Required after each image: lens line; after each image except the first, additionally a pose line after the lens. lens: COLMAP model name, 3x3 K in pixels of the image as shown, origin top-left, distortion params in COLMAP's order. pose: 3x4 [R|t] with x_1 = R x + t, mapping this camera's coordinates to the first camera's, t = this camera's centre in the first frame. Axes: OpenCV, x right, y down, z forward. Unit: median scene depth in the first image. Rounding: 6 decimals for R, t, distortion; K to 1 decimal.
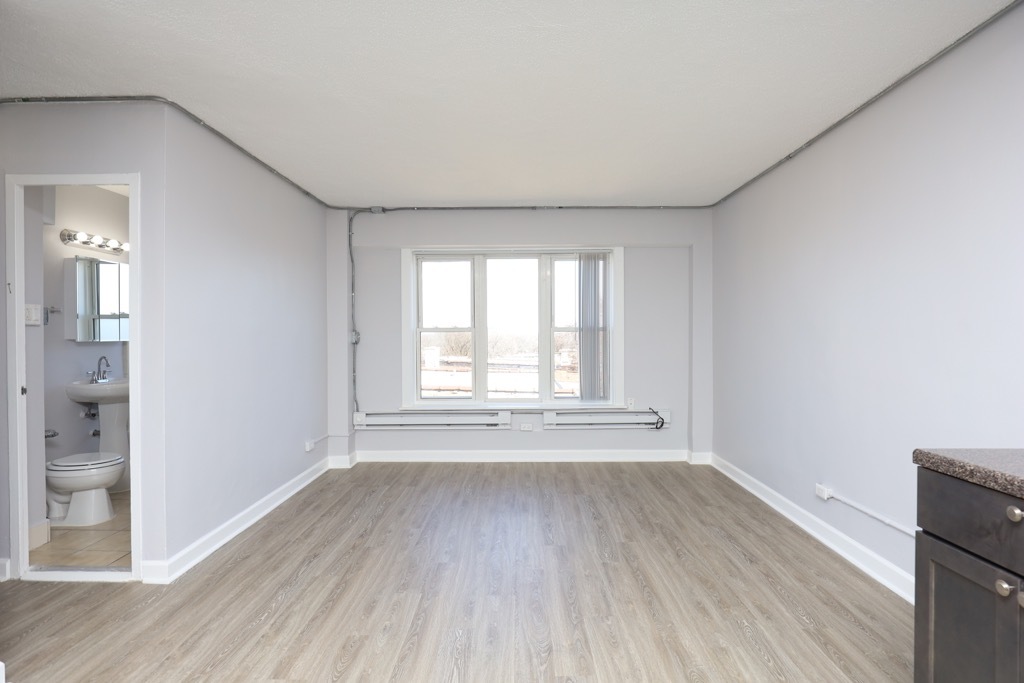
lens RADIAL K [[531.6, 0, 518.6], [0, 531.6, 338.0], [0, 0, 1]] dist [-0.025243, 0.005600]
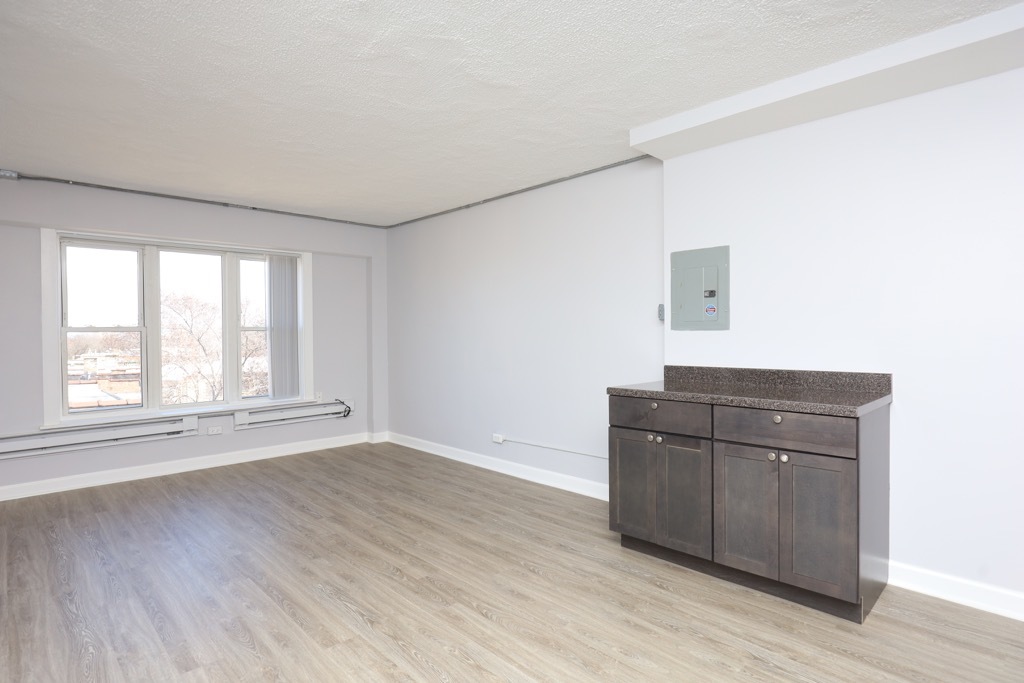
lens RADIAL K [[531.6, 0, 519.2], [0, 531.6, 337.7], [0, 0, 1]] dist [-0.025243, 0.005600]
pose [[0.709445, -0.010382, 0.704685, -0.364366], [0.009992, 0.999939, 0.004673, 0.000977], [-0.704690, 0.003726, 0.709505, -0.091277]]
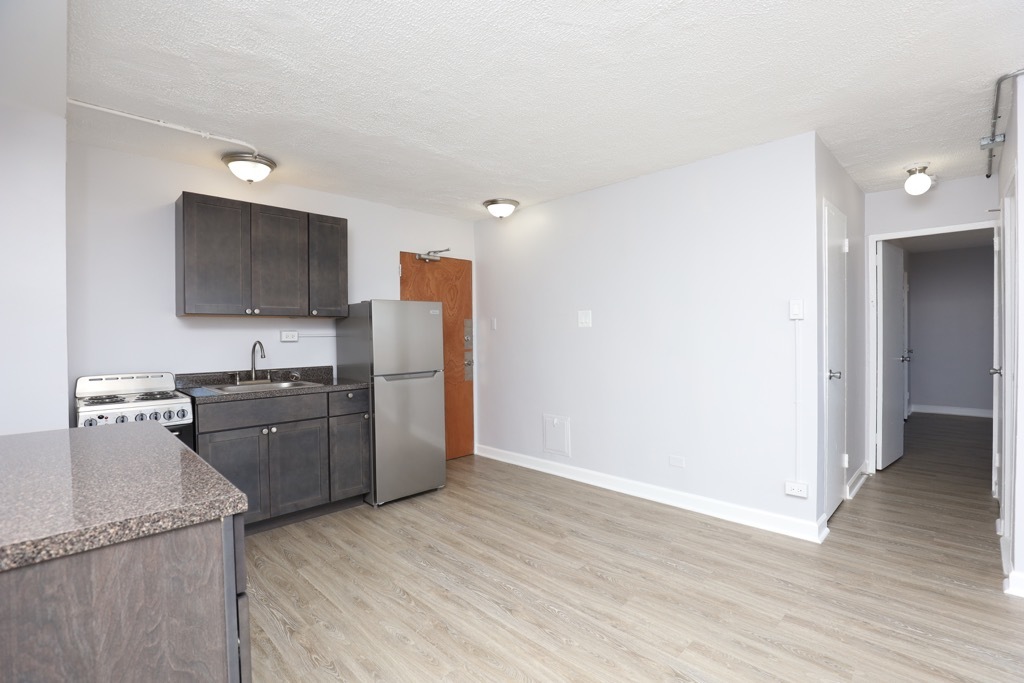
lens RADIAL K [[470.0, 0, 518.7], [0, 470.0, 338.2], [0, 0, 1]] dist [-0.037522, 0.007813]
pose [[-0.697914, 0.016980, -0.715980, 0.359205], [0.011293, 0.999856, 0.012704, -0.005068], [0.716092, 0.000780, -0.698005, 0.658072]]
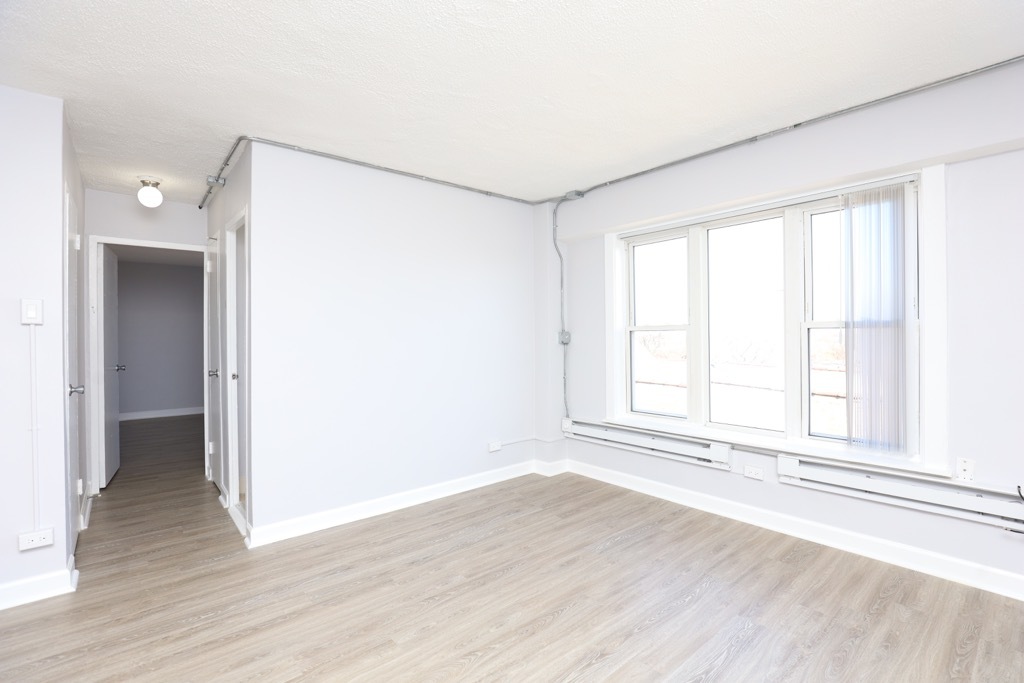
lens RADIAL K [[470.0, 0, 519.4], [0, 470.0, 339.4], [0, 0, 1]] dist [-0.037522, 0.007813]
pose [[0.659072, 0.005776, -0.752058, 0.356042], [-0.000011, 0.999971, 0.007670, -0.006149], [0.752080, -0.005047, 0.659053, 0.542656]]
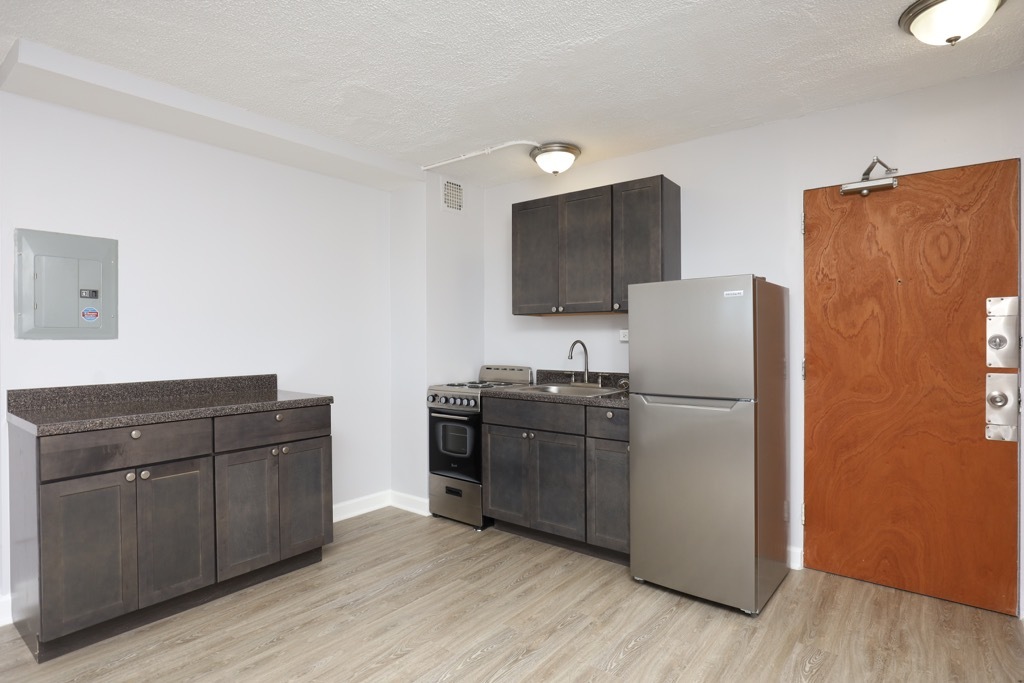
lens RADIAL K [[531.6, 0, 517.3], [0, 531.6, 337.4], [0, 0, 1]] dist [-0.025243, 0.005600]
pose [[-0.792323, 0.007691, 0.610054, -0.395219], [0.010274, 0.999947, 0.000736, -0.001432], [-0.610016, 0.006851, -0.792360, 0.494629]]
